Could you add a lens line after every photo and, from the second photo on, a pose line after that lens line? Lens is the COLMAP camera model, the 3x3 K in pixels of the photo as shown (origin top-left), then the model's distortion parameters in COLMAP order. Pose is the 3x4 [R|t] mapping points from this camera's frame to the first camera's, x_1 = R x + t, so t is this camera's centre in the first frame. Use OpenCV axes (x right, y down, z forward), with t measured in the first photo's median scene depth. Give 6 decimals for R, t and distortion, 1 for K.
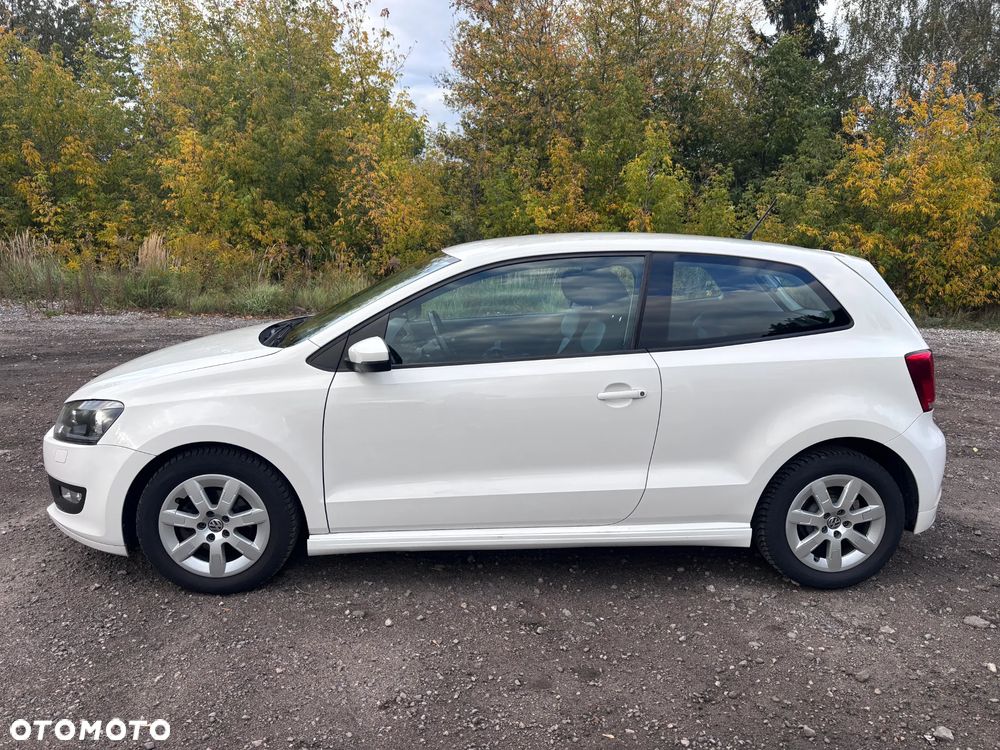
lens RADIAL K [[748.4, 0, 501.0], [0, 748.4, 374.3], [0, 0, 1]] dist [0.045786, -0.045140]
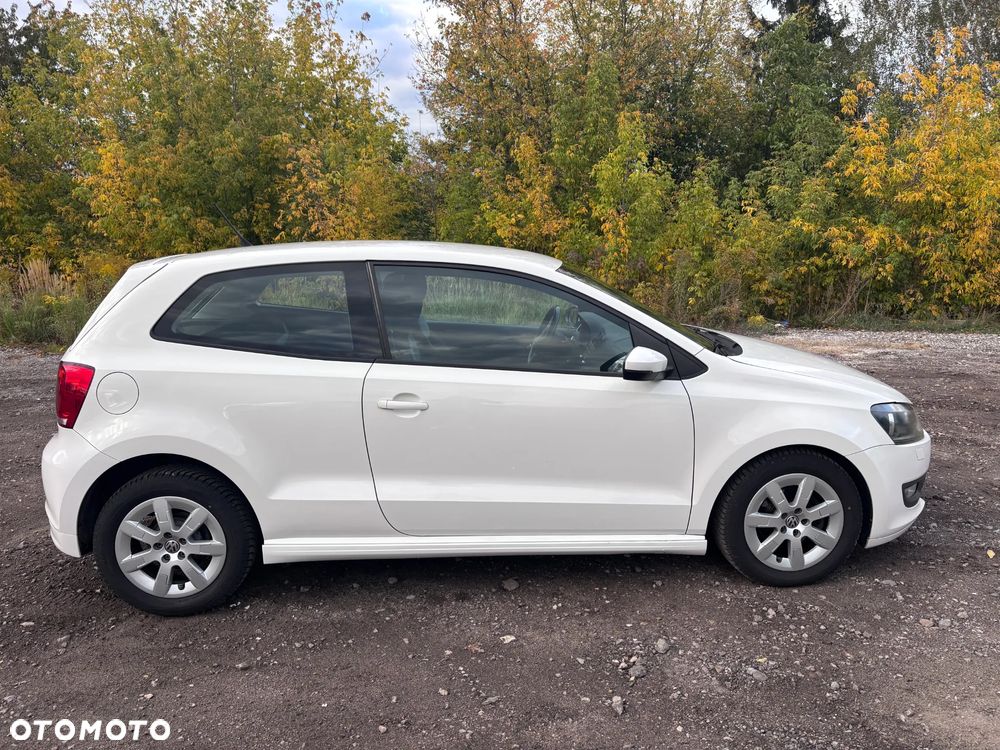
lens RADIAL K [[748.4, 0, 502.2], [0, 748.4, 377.7], [0, 0, 1]] dist [0.045786, -0.045140]
pose [[0.998975, -0.032736, -0.031255, 0.388963], [0.032579, 0.999454, -0.005512, -0.107323], [0.031418, 0.004488, 0.999496, 0.560853]]
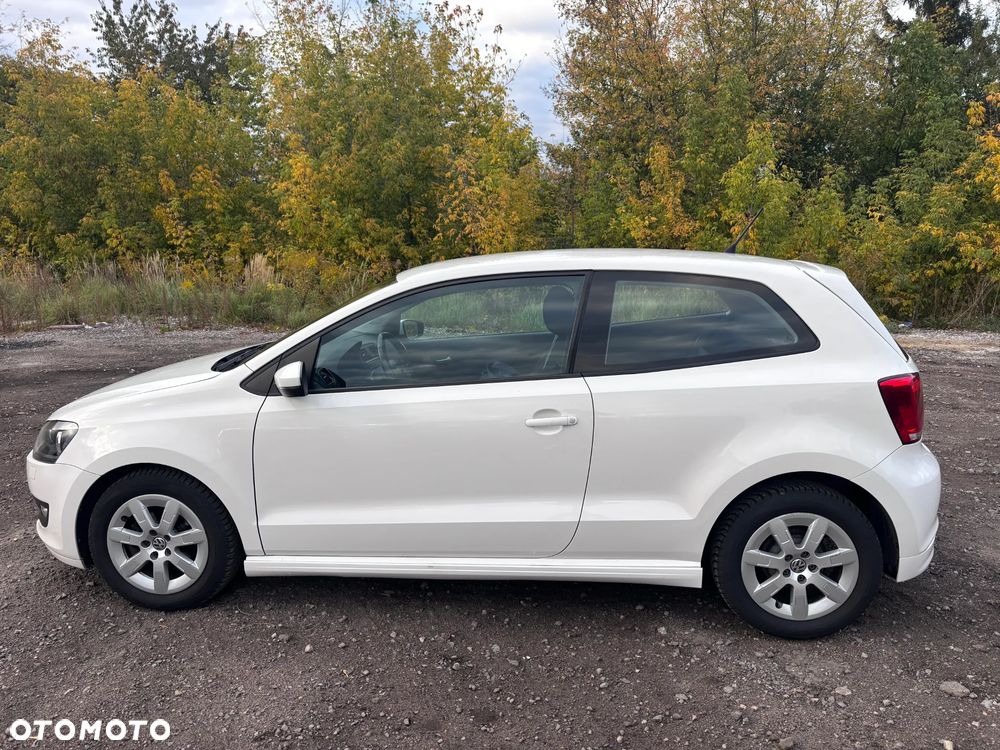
lens RADIAL K [[748.4, 0, 505.3], [0, 748.4, 378.6], [0, 0, 1]] dist [0.045786, -0.045140]
pose [[0.986352, 0.002942, -0.164623, 0.242181], [-0.004010, 0.999973, -0.006156, -0.019981], [0.164600, 0.006732, 0.986337, 0.051438]]
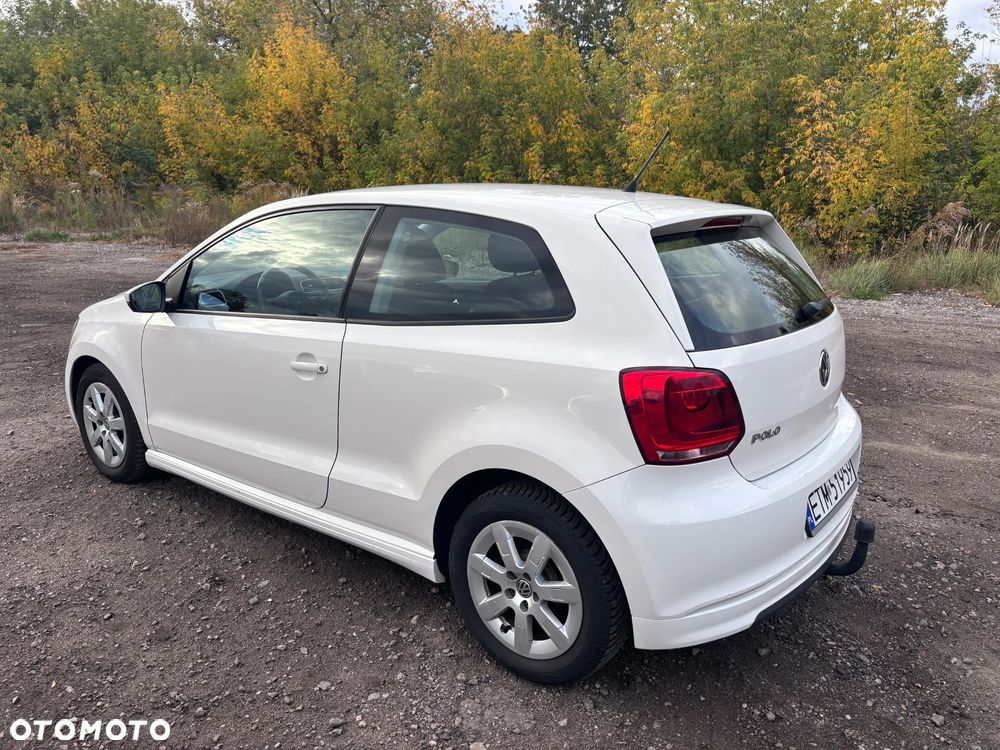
lens RADIAL K [[748.4, 0, 515.0], [0, 748.4, 380.1], [0, 0, 1]] dist [0.045786, -0.045140]
pose [[0.757882, 0.151899, -0.634462, 0.852216], [-0.117331, 0.988395, 0.096480, -0.066715], [0.641754, 0.001321, 0.766909, 0.443140]]
